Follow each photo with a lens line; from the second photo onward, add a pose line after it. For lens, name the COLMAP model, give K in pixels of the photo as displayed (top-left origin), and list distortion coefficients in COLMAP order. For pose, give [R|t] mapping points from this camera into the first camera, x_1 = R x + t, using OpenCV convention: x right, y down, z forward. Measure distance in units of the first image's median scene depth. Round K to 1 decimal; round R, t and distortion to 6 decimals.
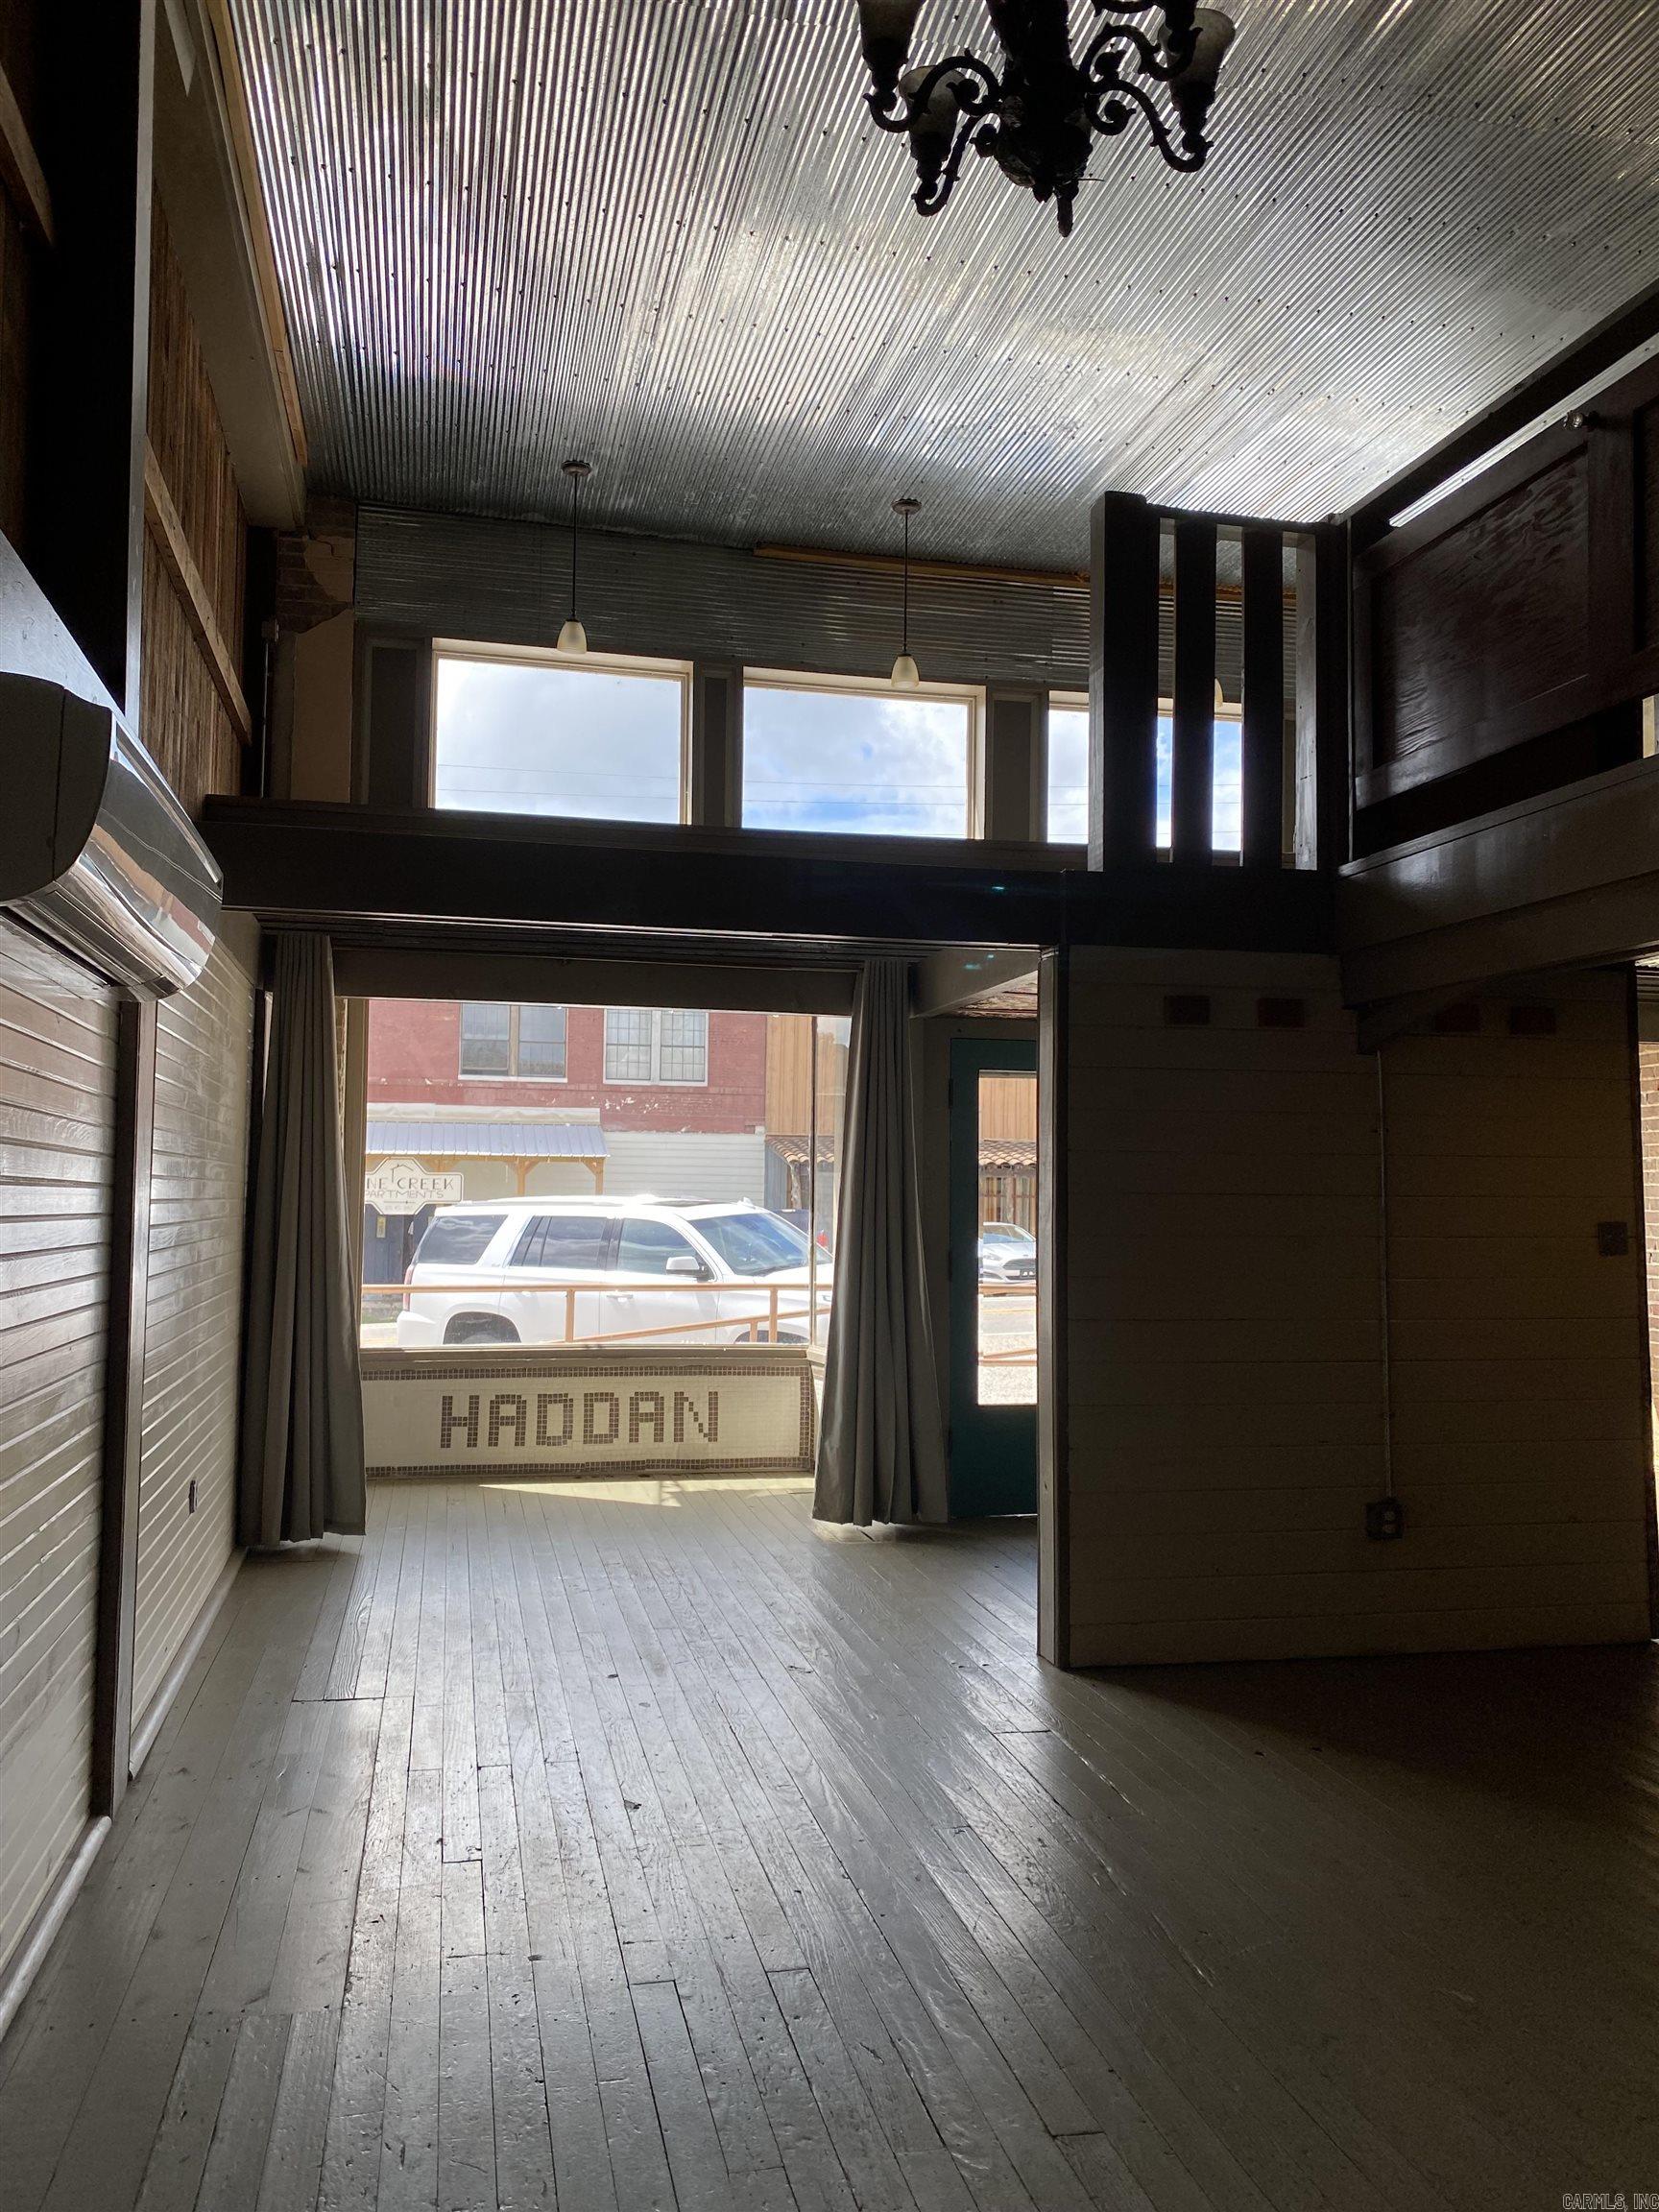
lens RADIAL K [[1691.5, 0, 822.3], [0, 1691.5, 1083.8], [0, 0, 1]] dist [0.020552, -0.015427]
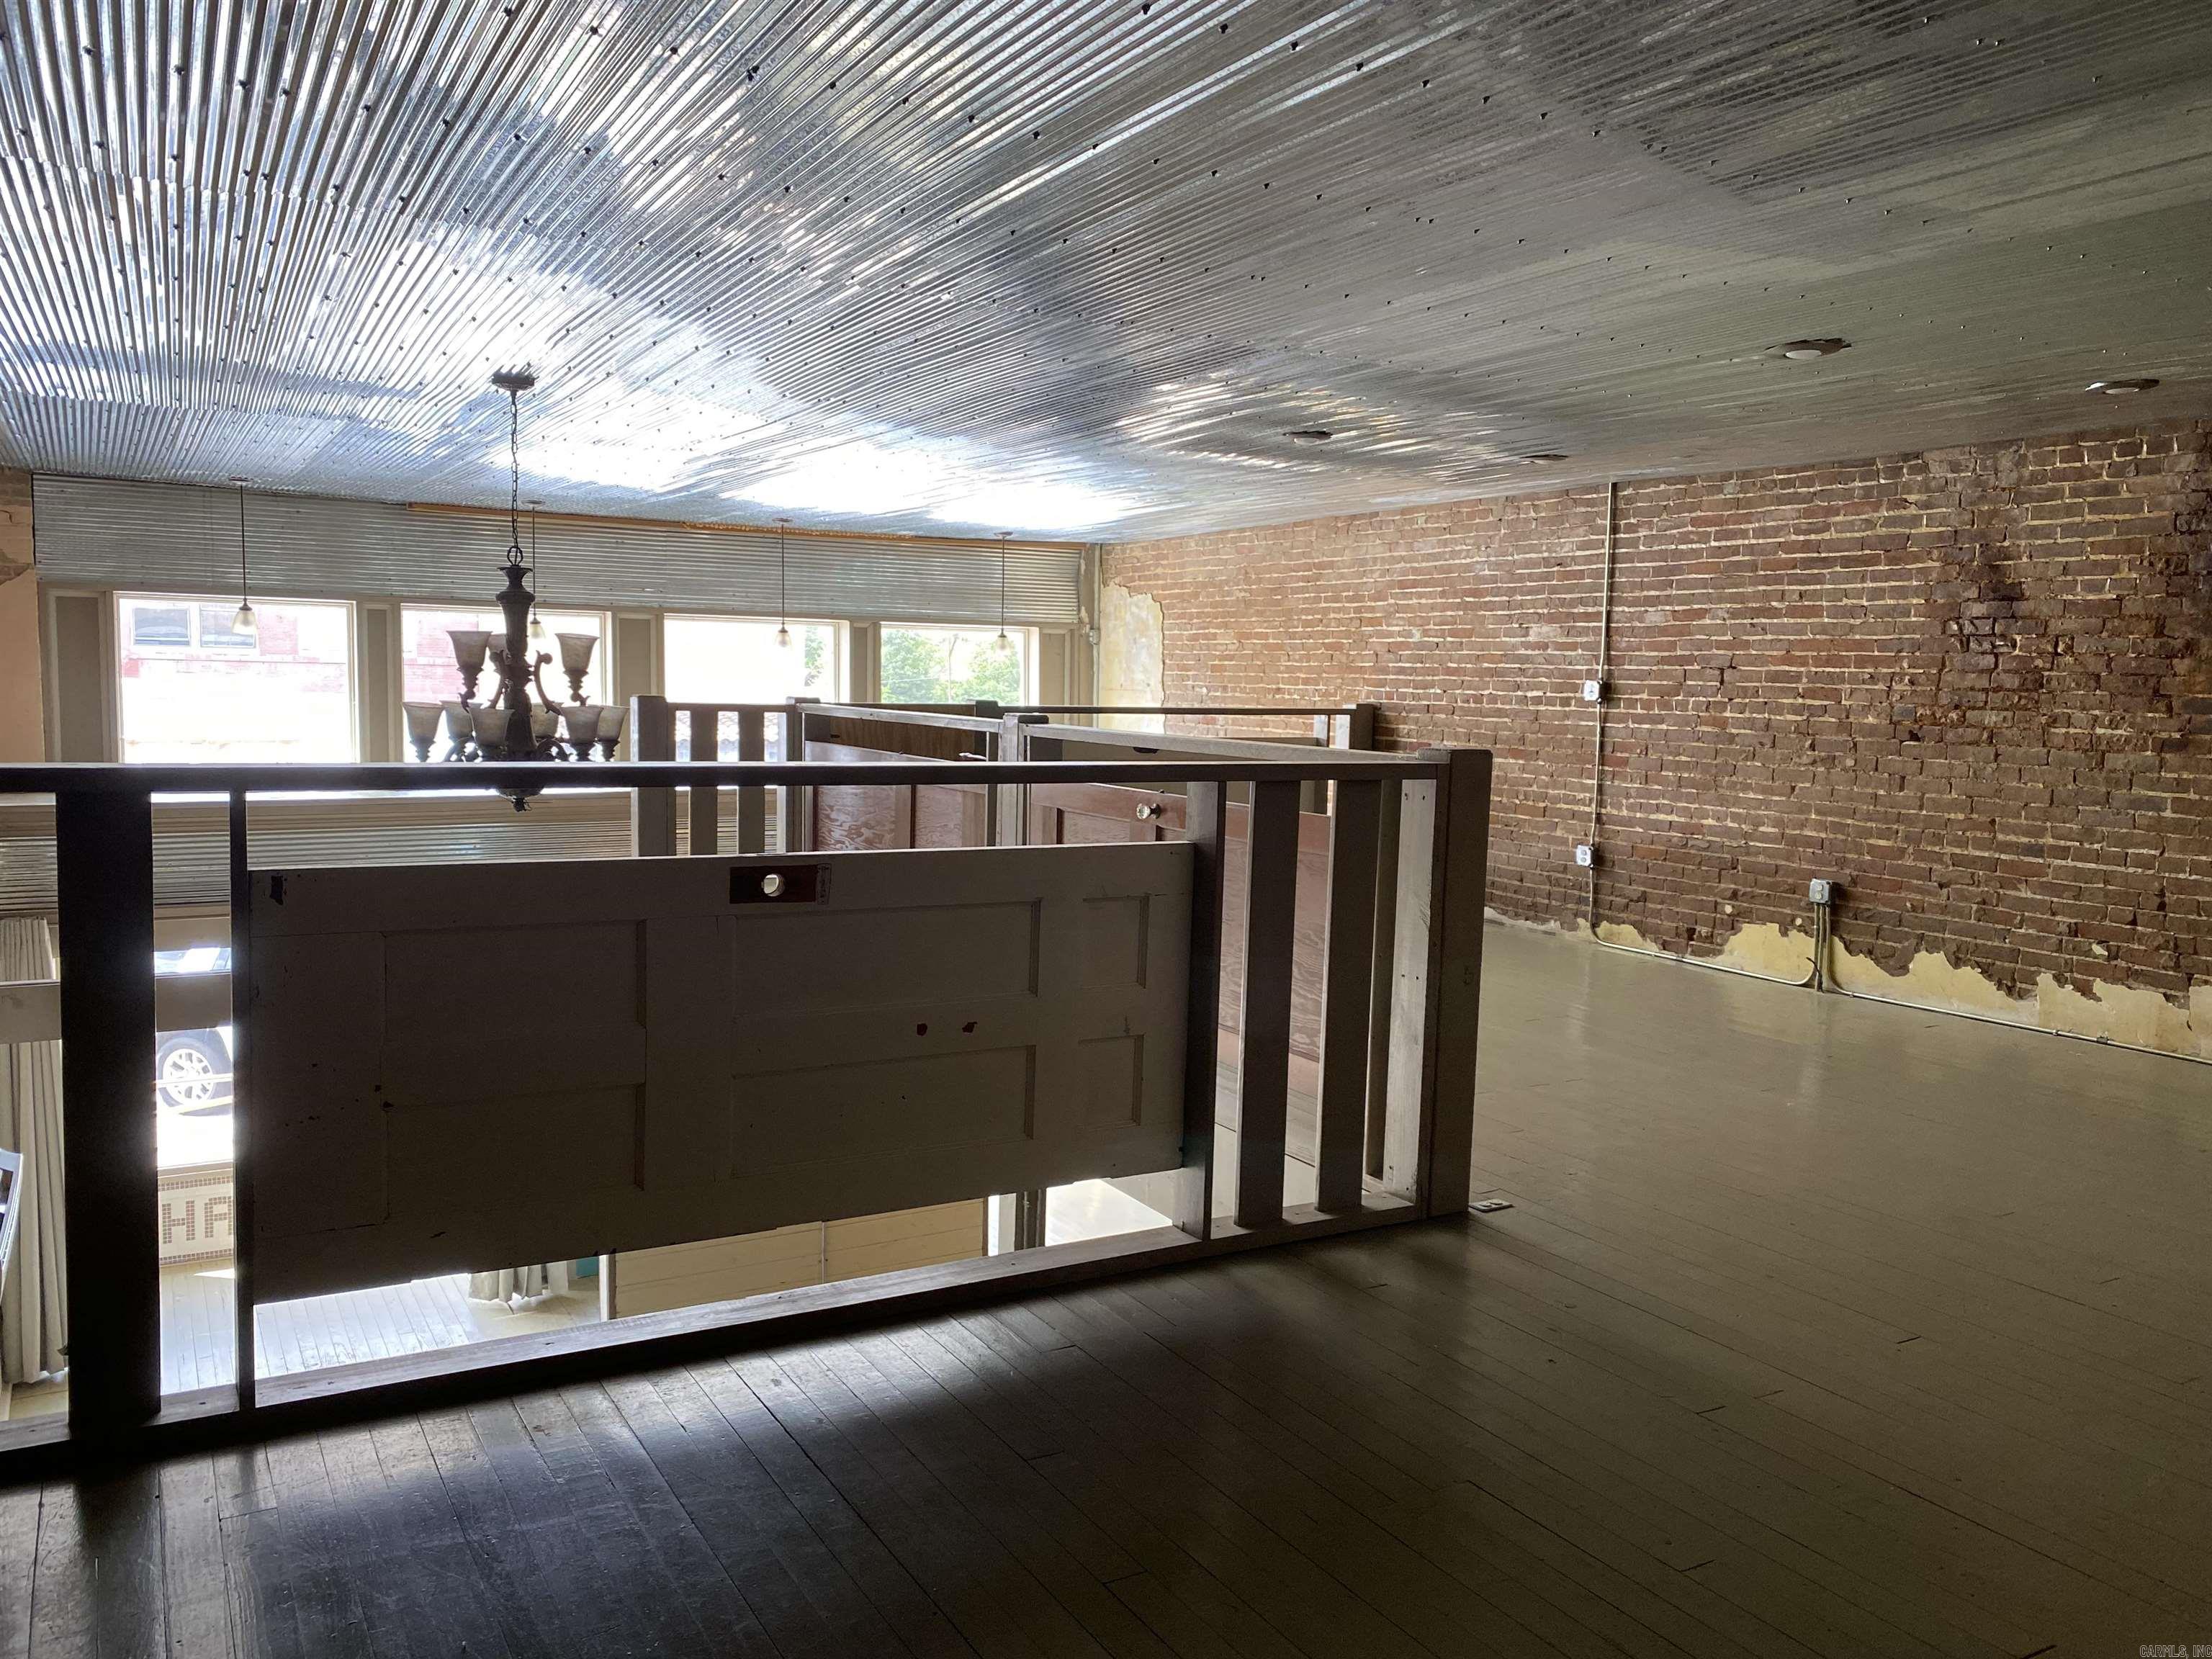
lens RADIAL K [[1663.4, 0, 1106.0], [0, 1663.4, 829.5], [0, 0, 1]] dist [0.022509, -0.043679]
pose [[0.950407, -0.021094, 0.310292, 0.064059], [-0.032090, 0.985721, 0.165302, -0.317424], [-0.309349, -0.167061, 0.936159, -0.330923]]
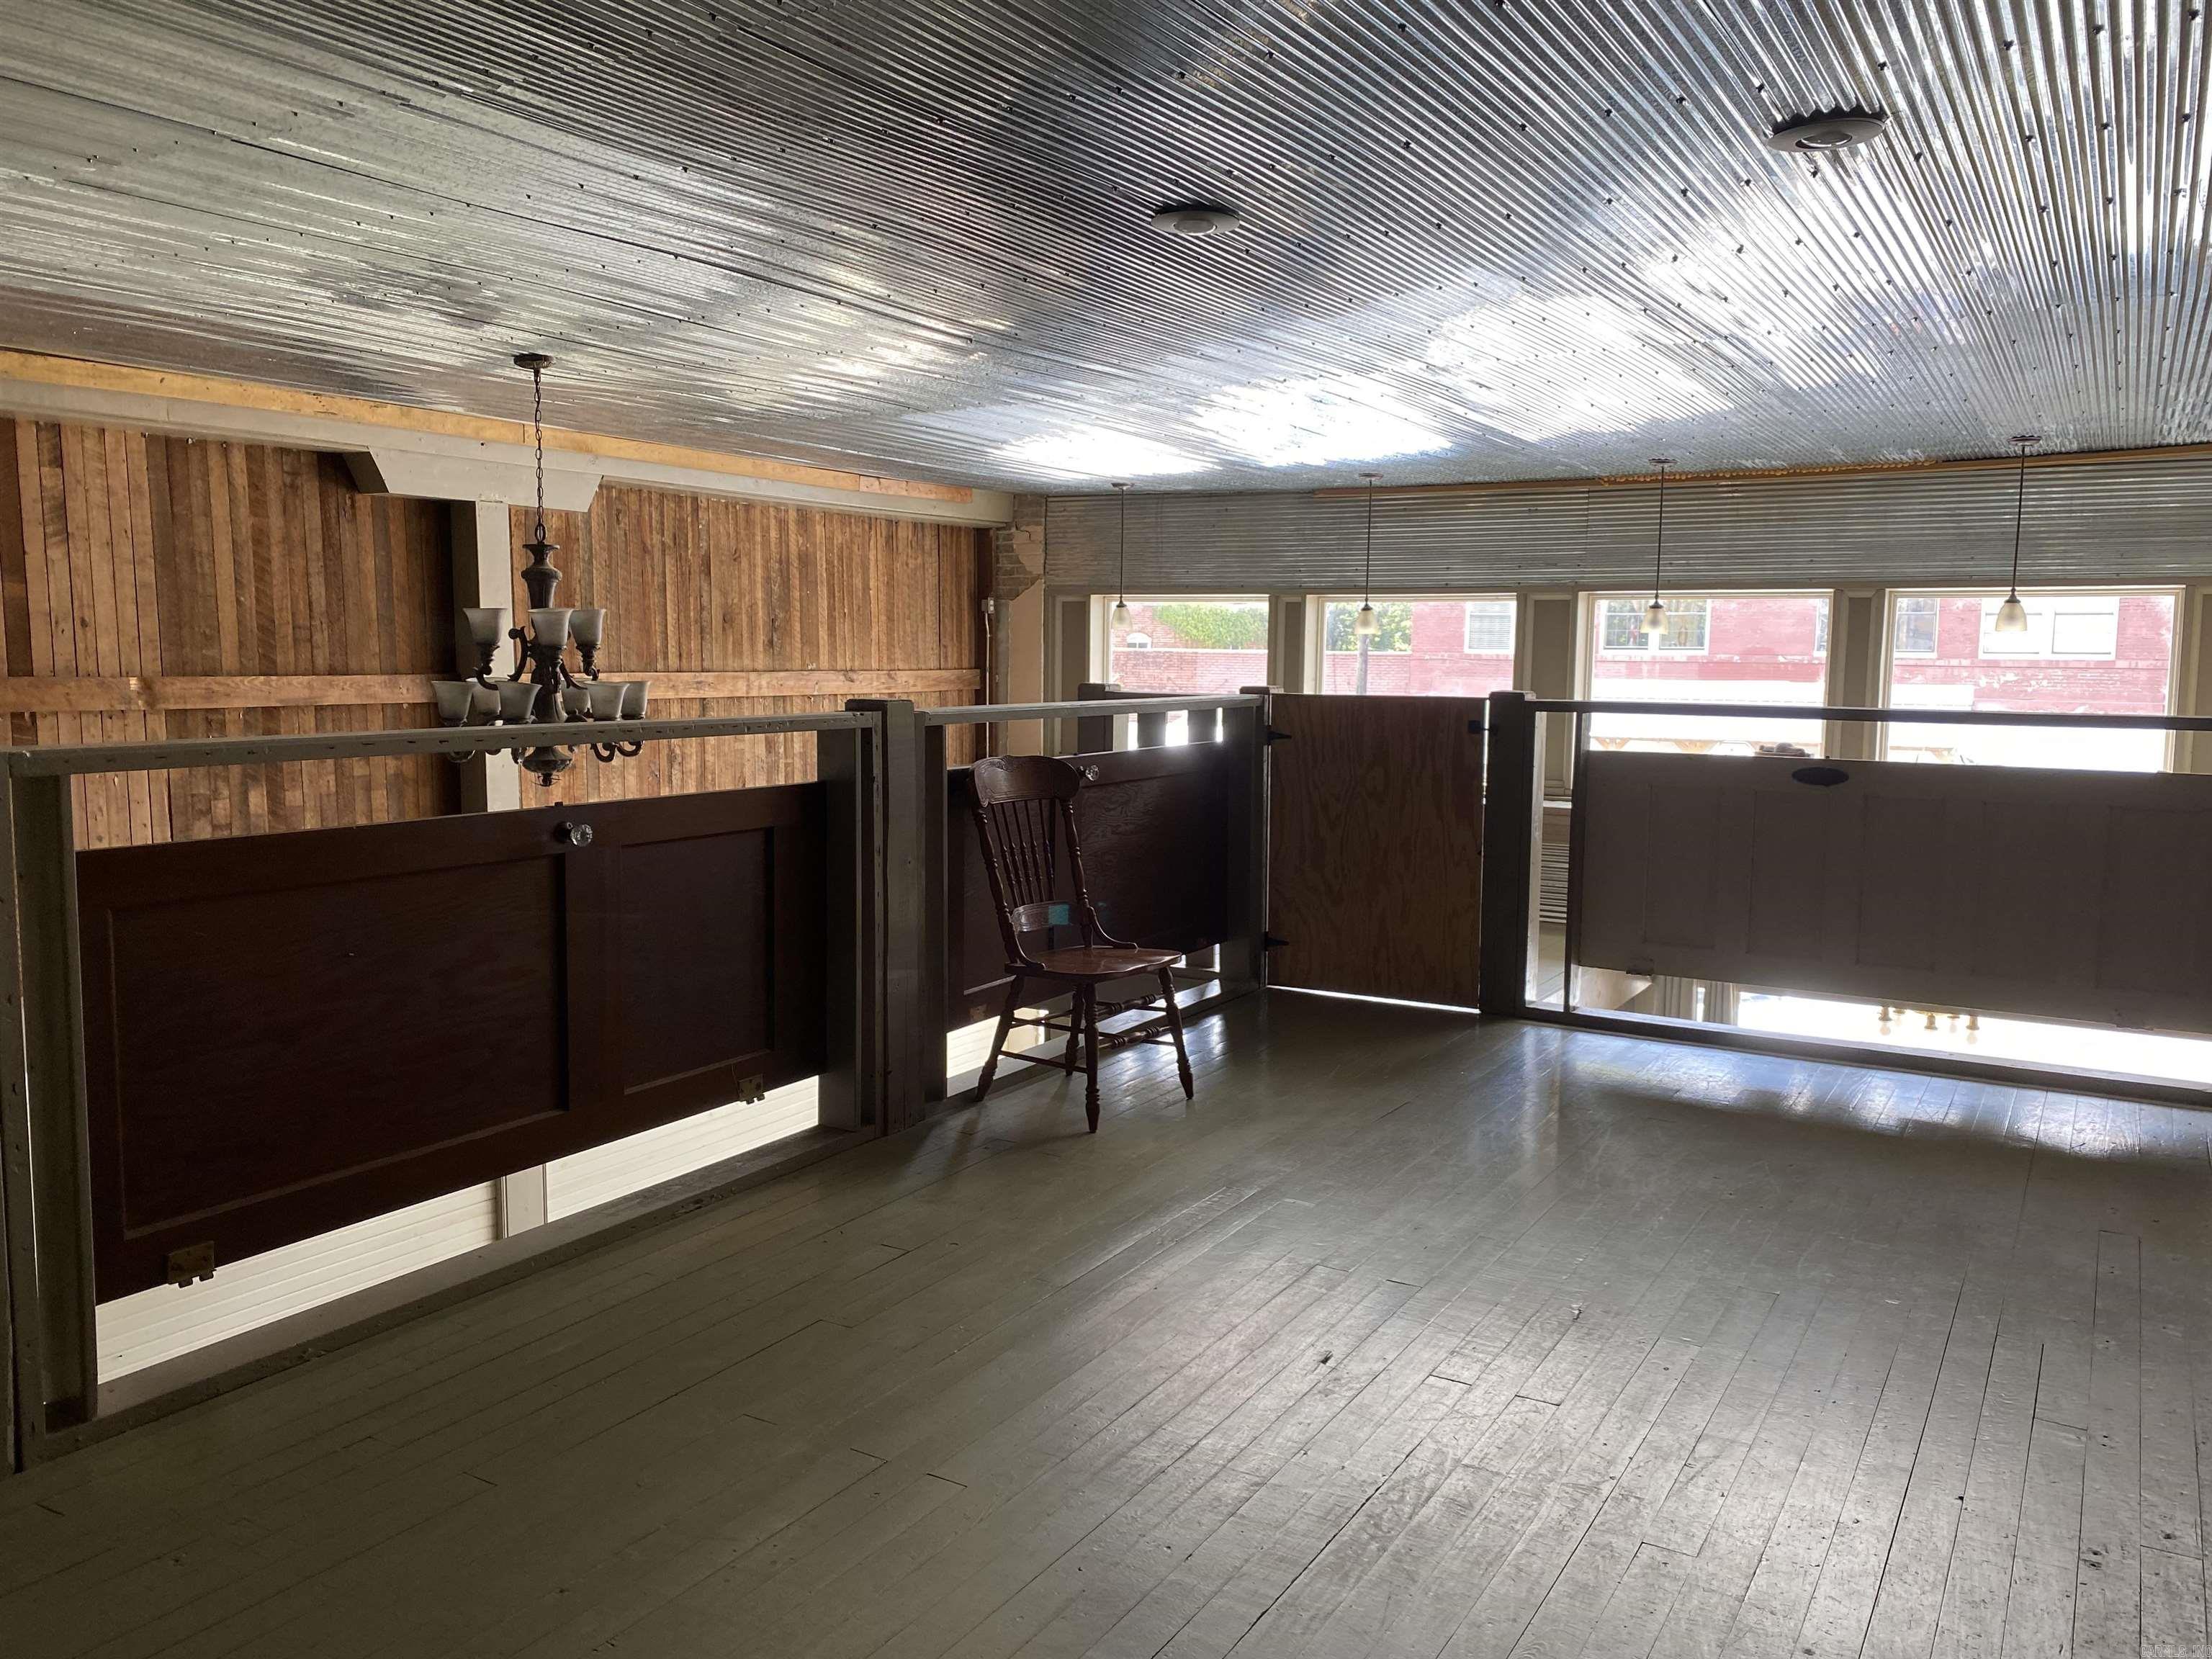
lens RADIAL K [[1685.4, 0, 1106.0], [0, 1685.4, 829.5], [0, 0, 1]] dist [0.033799, -0.024864]
pose [[0.718691, 0.070054, -0.691791, 0.716718], [0.047079, 0.987726, 0.148932, -0.281296], [0.693734, -0.139605, 0.706572, 0.047230]]
